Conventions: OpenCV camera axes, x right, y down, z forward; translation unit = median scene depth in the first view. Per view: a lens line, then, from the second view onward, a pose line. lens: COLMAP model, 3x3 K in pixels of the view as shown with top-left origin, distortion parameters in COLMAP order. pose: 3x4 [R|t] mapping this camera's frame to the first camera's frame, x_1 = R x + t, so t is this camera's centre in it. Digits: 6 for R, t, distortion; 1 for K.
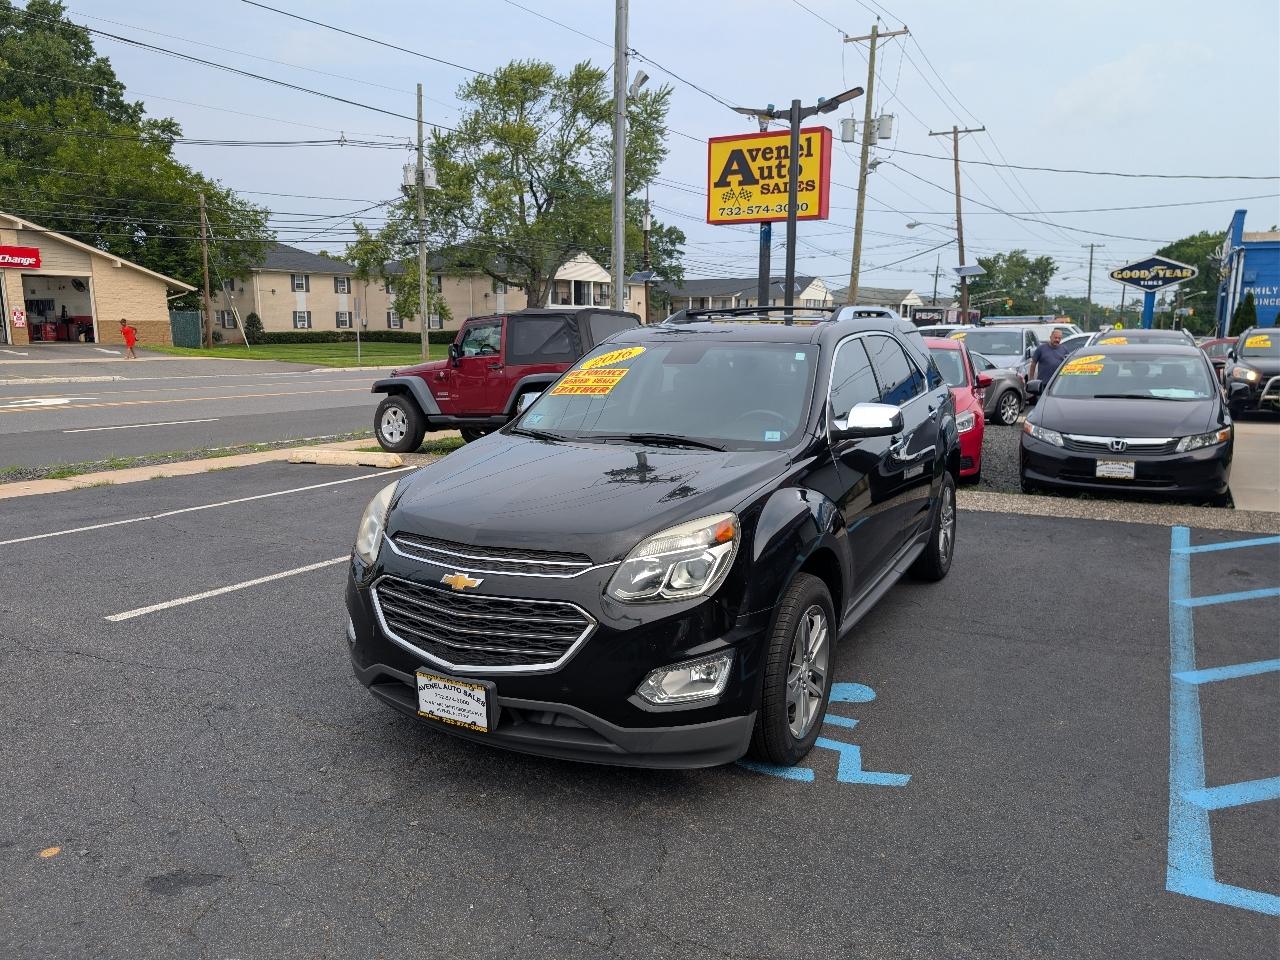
lens RADIAL K [[919.6, 0, 637.0], [0, 919.6, 479.9], [0, 0, 1]] dist [0.015811, -0.013051]
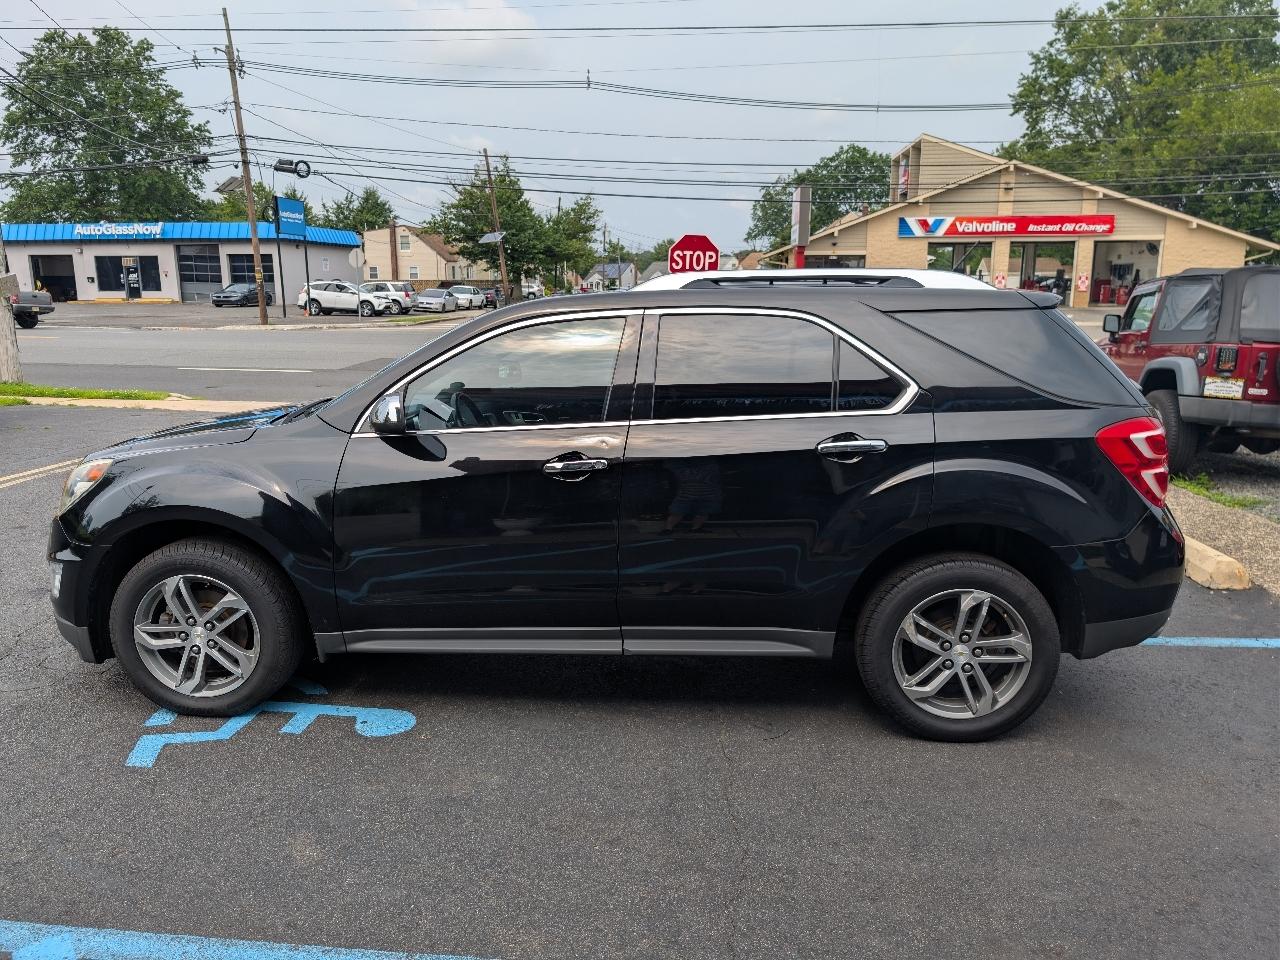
lens RADIAL K [[919.6, 0, 628.0], [0, 919.6, 469.8], [0, 0, 1]] dist [0.015811, -0.013051]
pose [[0.411757, 0.175948, -0.894147, 0.124658], [-0.150702, 0.980822, 0.123605, -0.017112], [0.898747, 0.083854, 0.430375, 0.095489]]
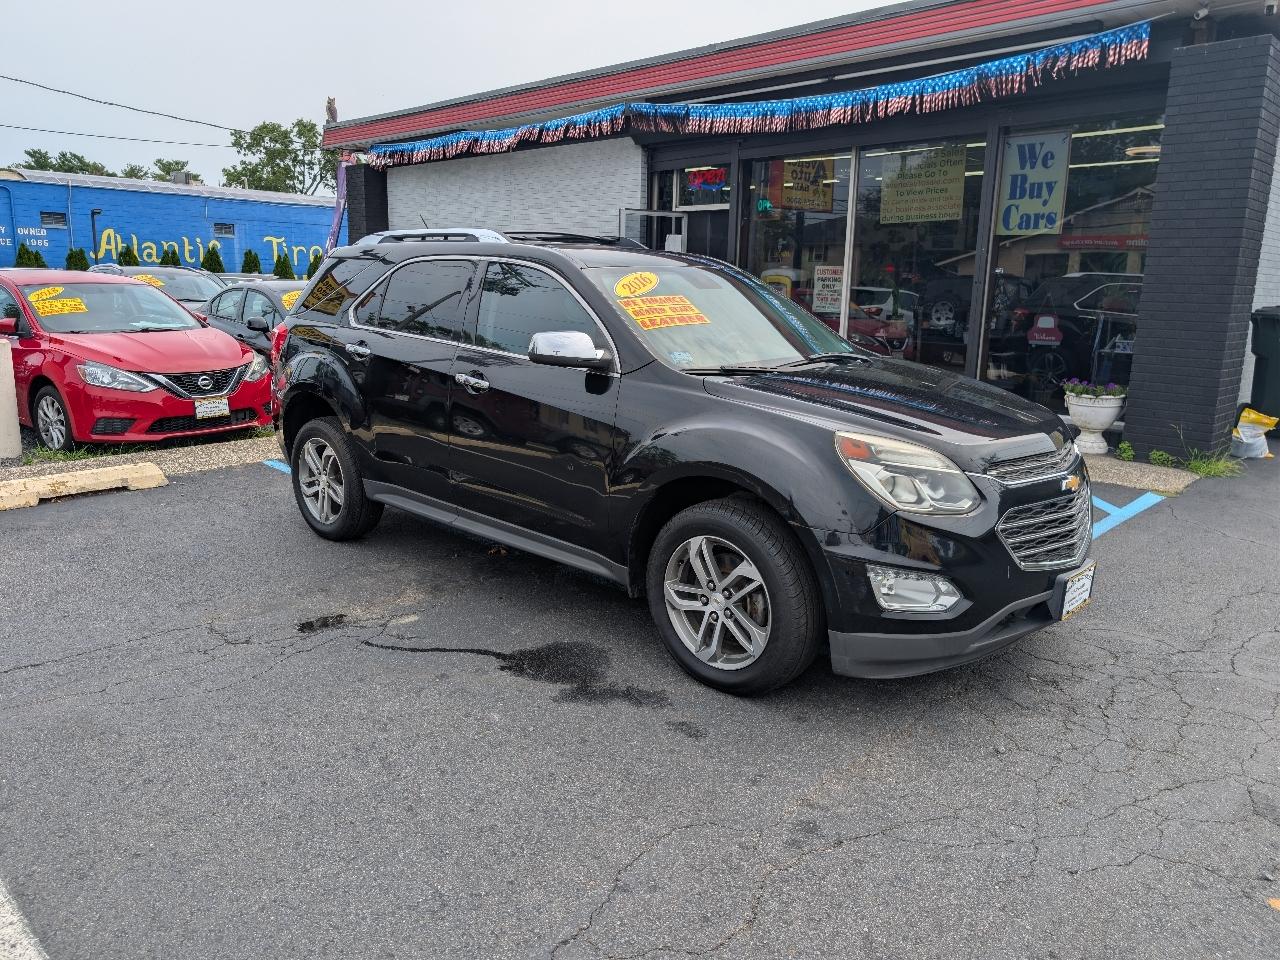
lens RADIAL K [[919.6, 0, 641.1], [0, 919.6, 462.5], [0, 0, 1]] dist [0.015811, -0.013051]
pose [[0.247222, -0.182377, 0.951641, -0.116765], [0.143218, 0.978217, 0.150265, -0.012894], [-0.958316, 0.099143, 0.267956, 0.102783]]
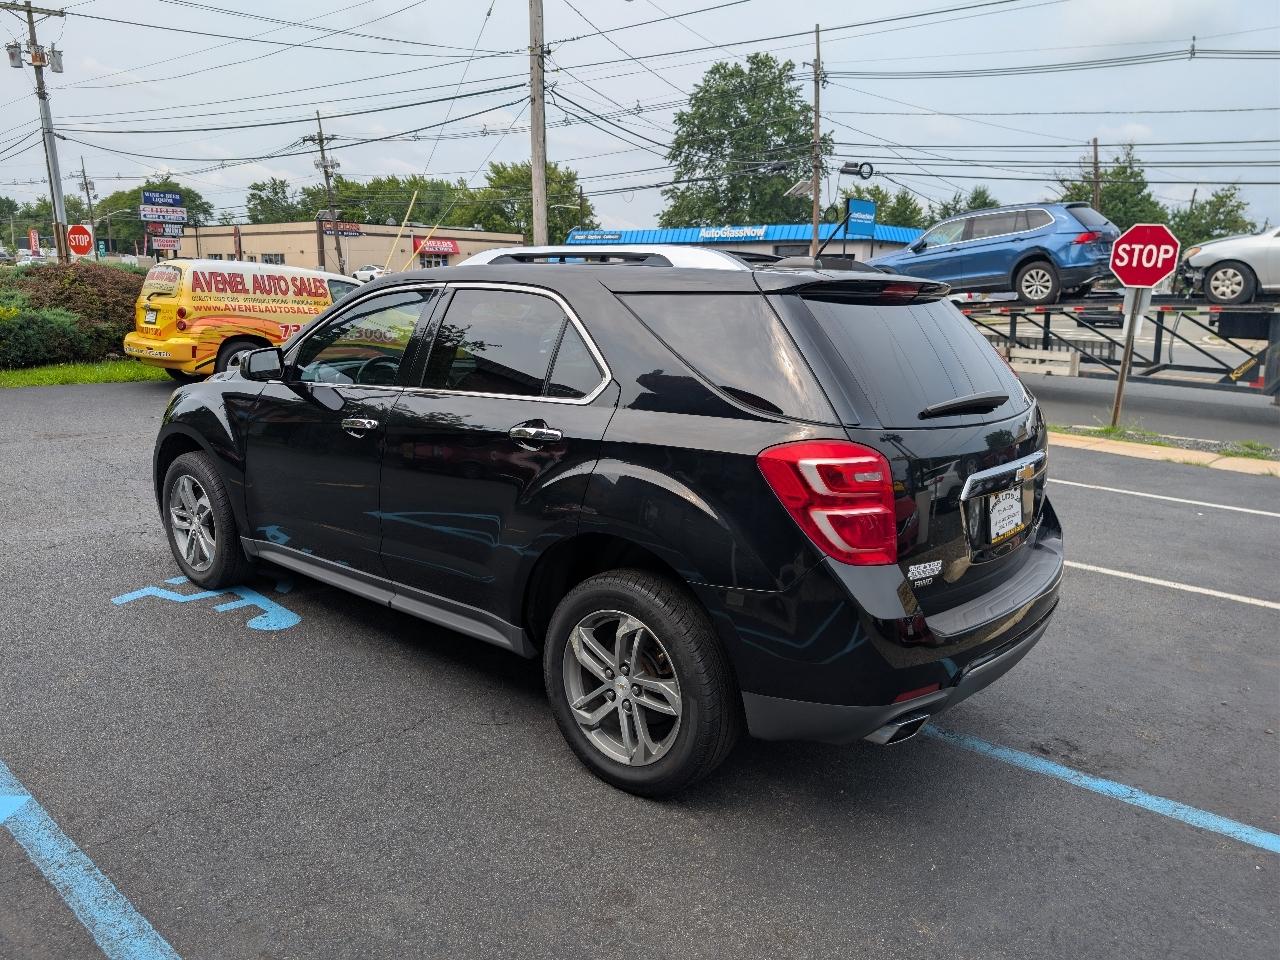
lens RADIAL K [[919.6, 0, 643.8], [0, 919.6, 469.8], [0, 0, 1]] dist [0.015811, -0.013051]
pose [[-0.198874, 0.190508, -0.961330, 0.132417], [-0.186235, 0.955704, 0.227920, -0.029811], [0.962167, 0.224361, -0.154585, 0.179942]]
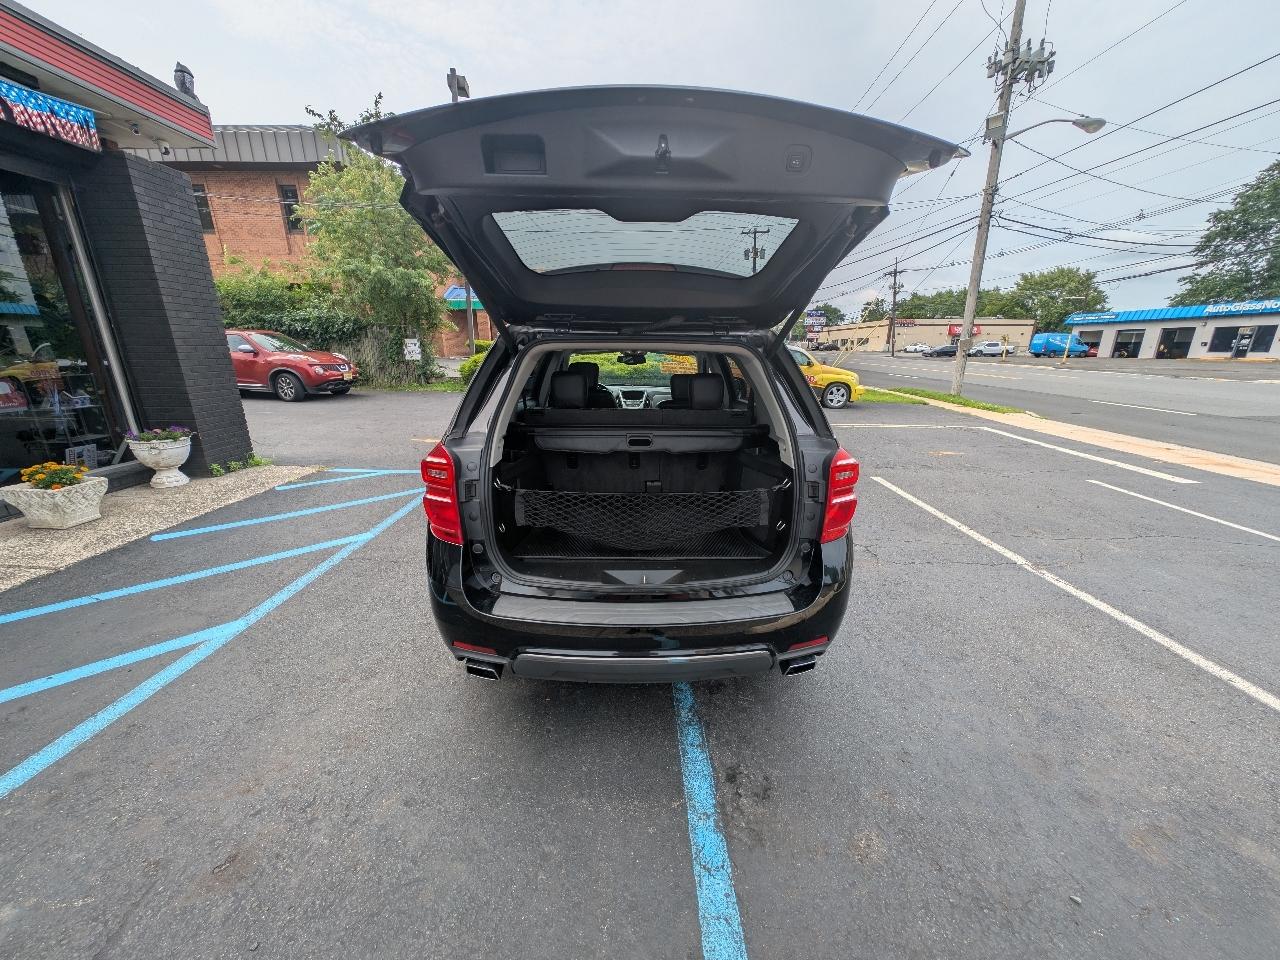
lens RADIAL K [[452.4, 0, 642.7], [0, 452.4, 472.3], [0, 0, 1]] dist [0.007017, -0.002070]
pose [[-0.859642, 0.129663, -0.494168, 0.067171], [-0.092316, 0.911914, 0.399864, -0.036619], [0.502486, 0.389360, -0.771950, 0.230919]]
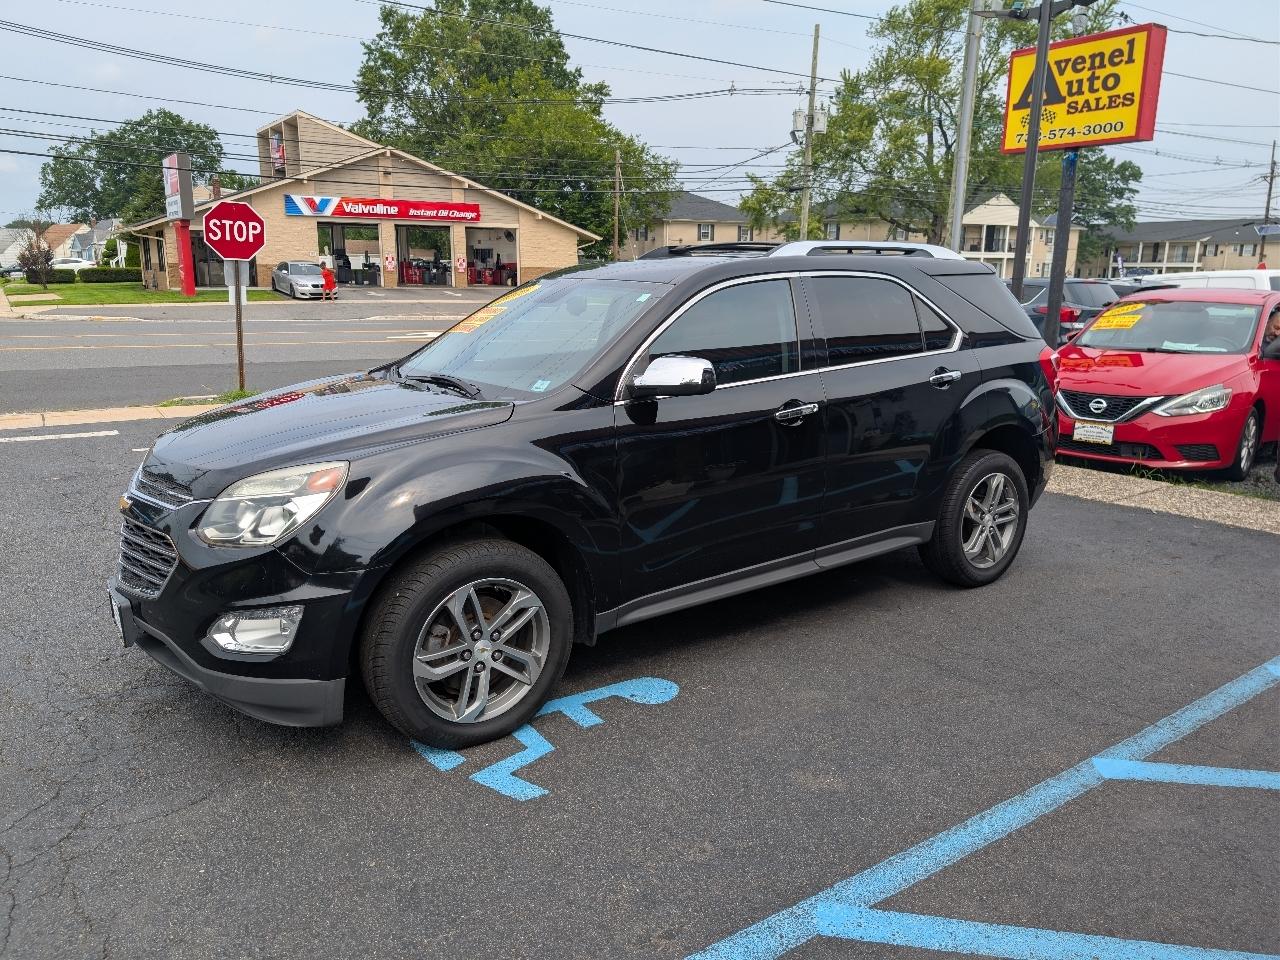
lens RADIAL K [[919.6, 0, 635.1], [0, 919.6, 470.4], [0, 0, 1]] dist [0.015811, -0.013051]
pose [[0.900660, 0.098441, -0.423227, 0.066187], [-0.079944, 0.994914, 0.061286, -0.003090], [0.427108, -0.021363, 0.903948, 0.025850]]
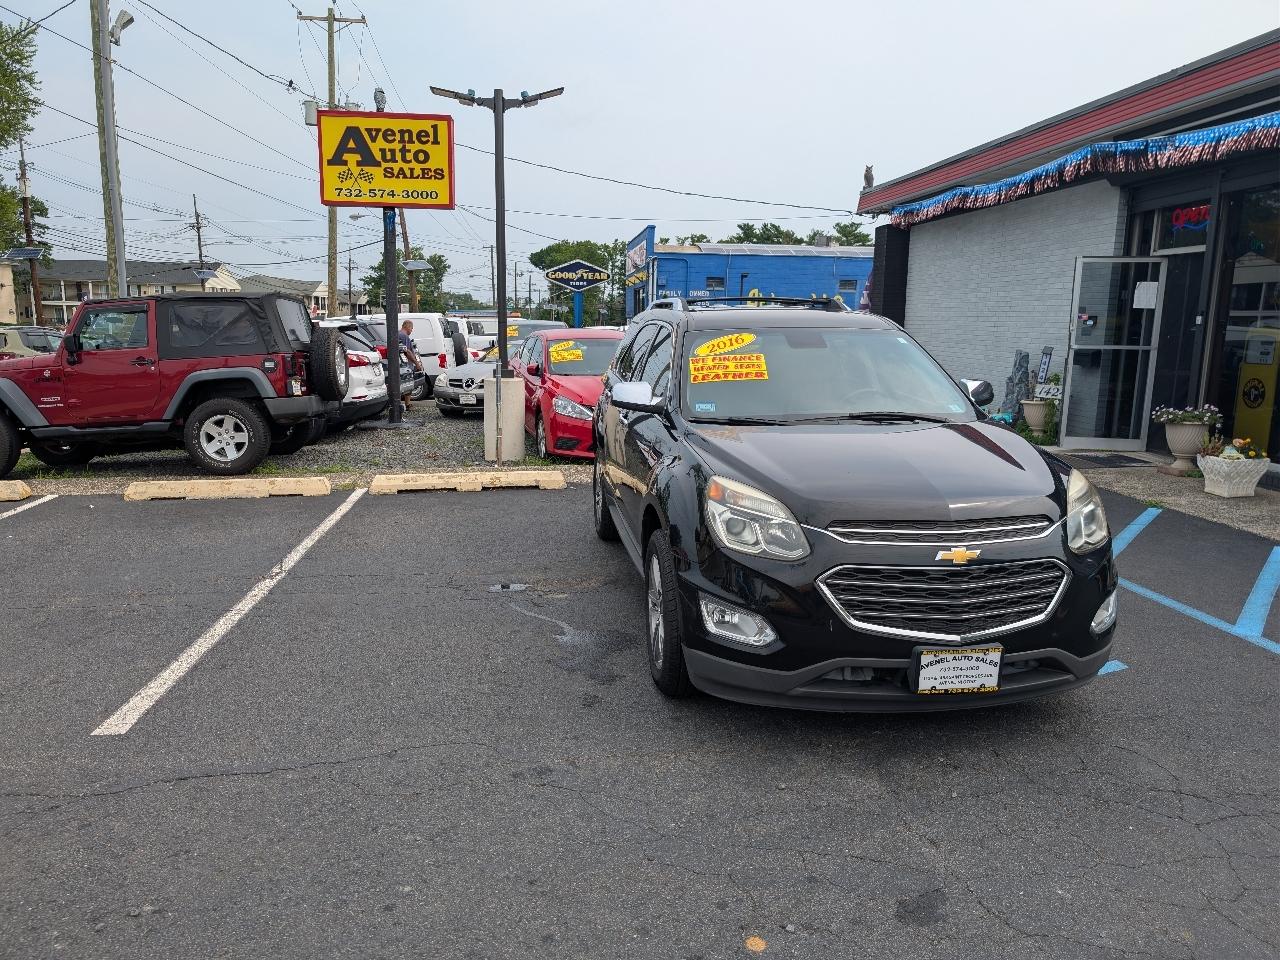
lens RADIAL K [[919.6, 0, 637.8], [0, 919.6, 481.0], [0, 0, 1]] dist [0.015811, -0.013051]
pose [[0.807849, -0.092664, 0.582060, -0.093540], [0.087628, 0.995471, 0.036859, -0.003823], [-0.582839, 0.021229, 0.812310, 0.031089]]
